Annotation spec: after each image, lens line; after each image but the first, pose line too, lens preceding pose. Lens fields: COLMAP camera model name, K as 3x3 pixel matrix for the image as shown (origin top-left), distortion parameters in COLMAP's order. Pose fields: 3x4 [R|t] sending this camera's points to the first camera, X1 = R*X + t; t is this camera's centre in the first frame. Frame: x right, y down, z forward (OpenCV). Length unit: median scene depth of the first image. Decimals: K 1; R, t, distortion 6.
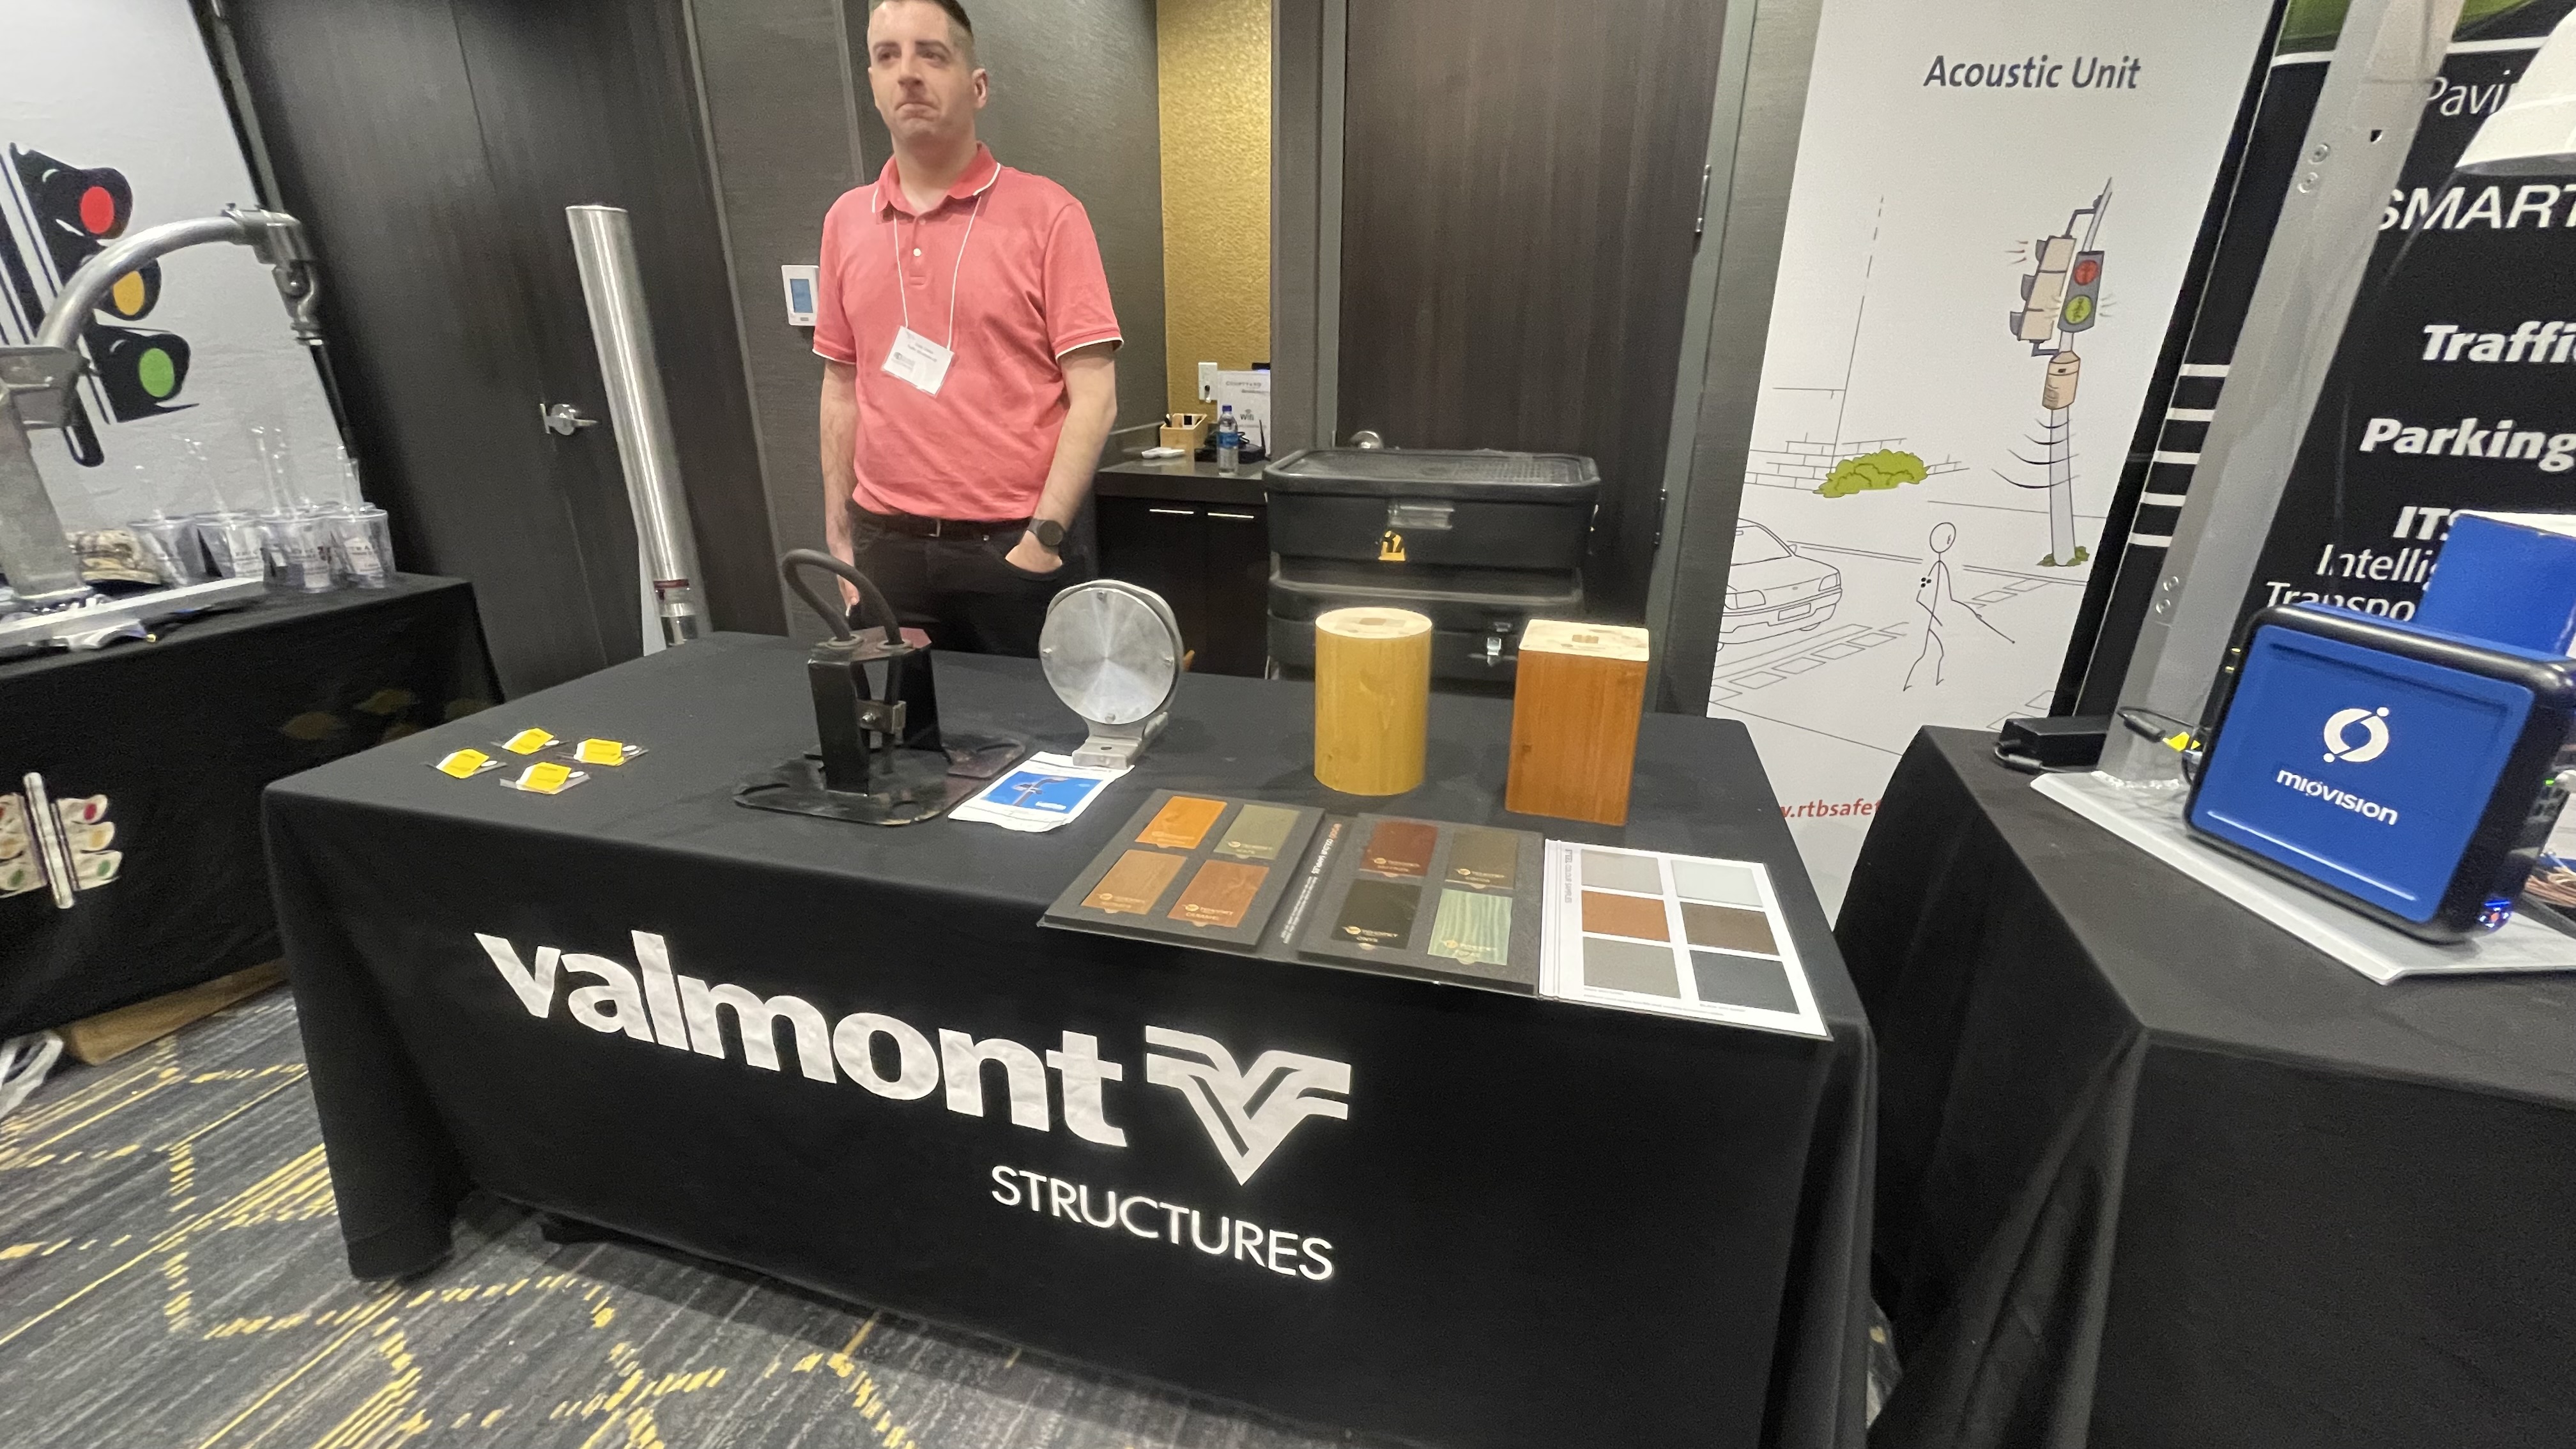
lens RADIAL K [[1037.0, 0, 1288.0], [0, 1037.0, 724.5], [0, 0, 1]] dist [-0.003878, -0.000053]
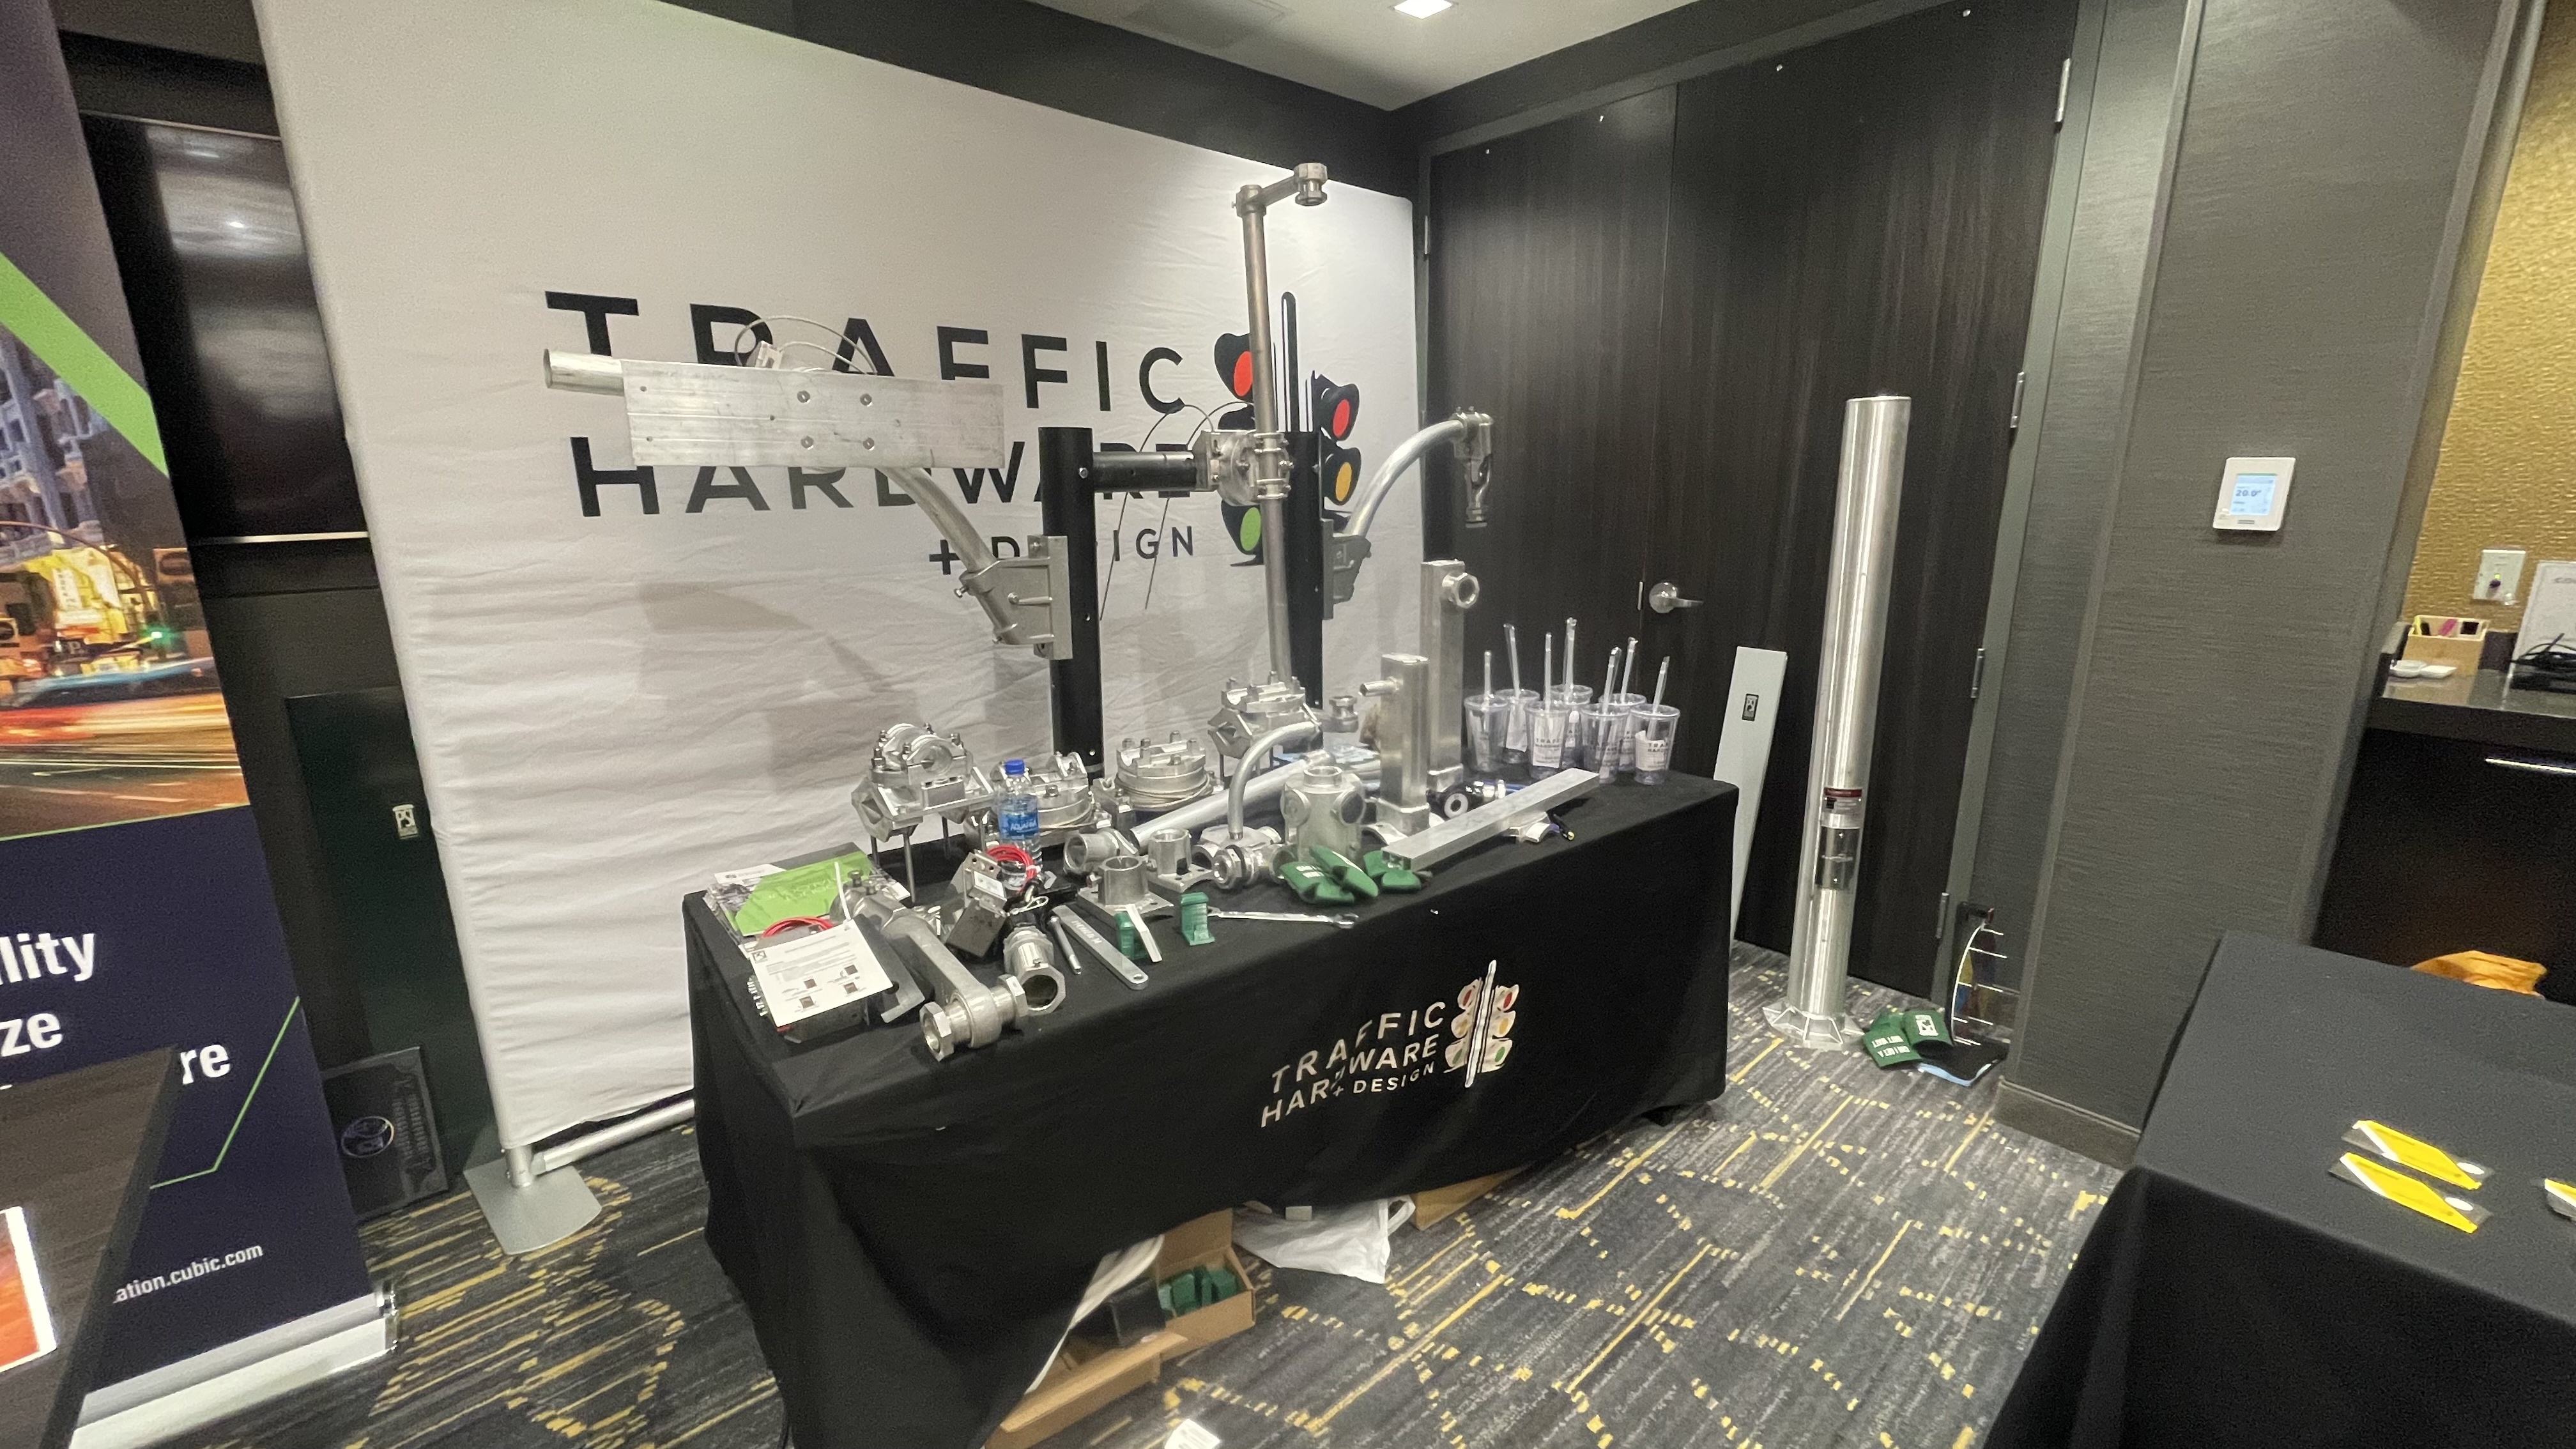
lens RADIAL K [[1037.0, 0, 1288.0], [0, 1037.0, 724.5], [0, 0, 1]] dist [-0.003878, -0.000053]
pose [[0.847803, 0.108200, -0.519157, -0.785502], [-0.171137, 0.982409, -0.074726, -0.064517], [0.501939, 0.152200, 0.851406, -0.021966]]
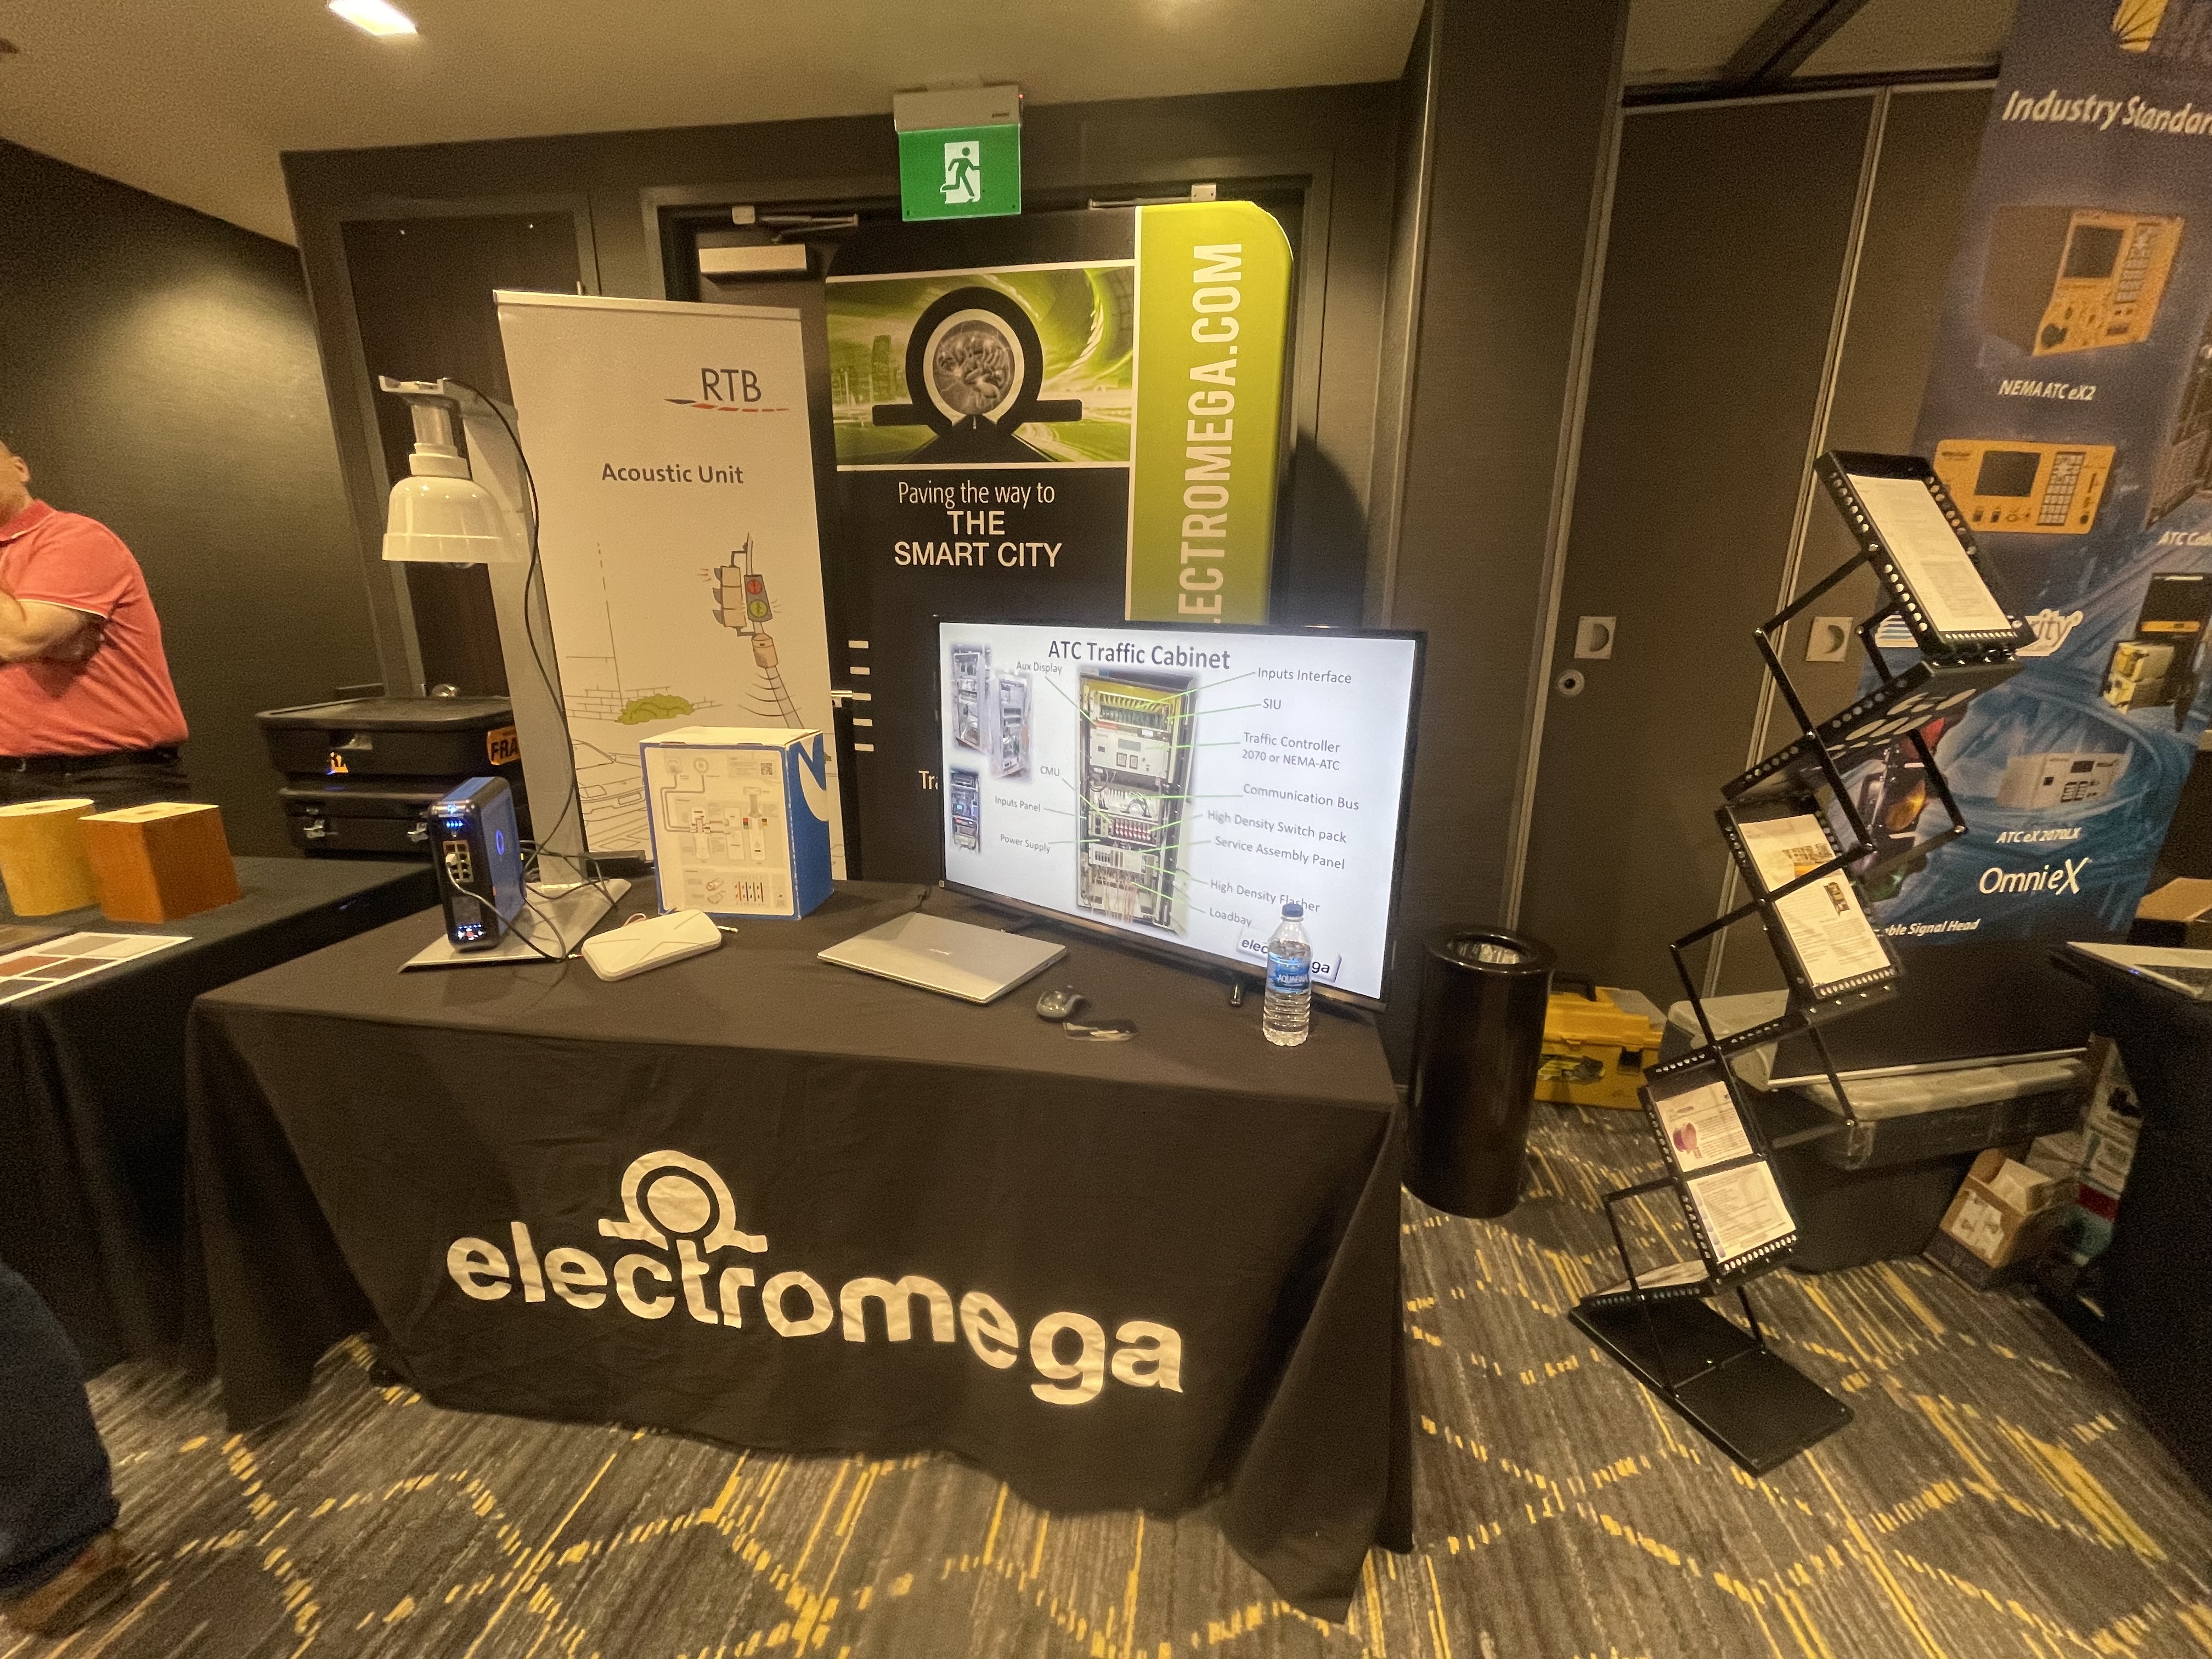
lens RADIAL K [[895.9, 0, 1106.0], [0, 895.9, 829.5], [0, 0, 1]] dist [-0.000327, 0.000133]
pose [[0.987886, -0.035794, 0.150998, 1.076567], [0.051062, 0.993828, -0.098481, 0.112154], [-0.146541, 0.104998, 0.983616, -0.433493]]
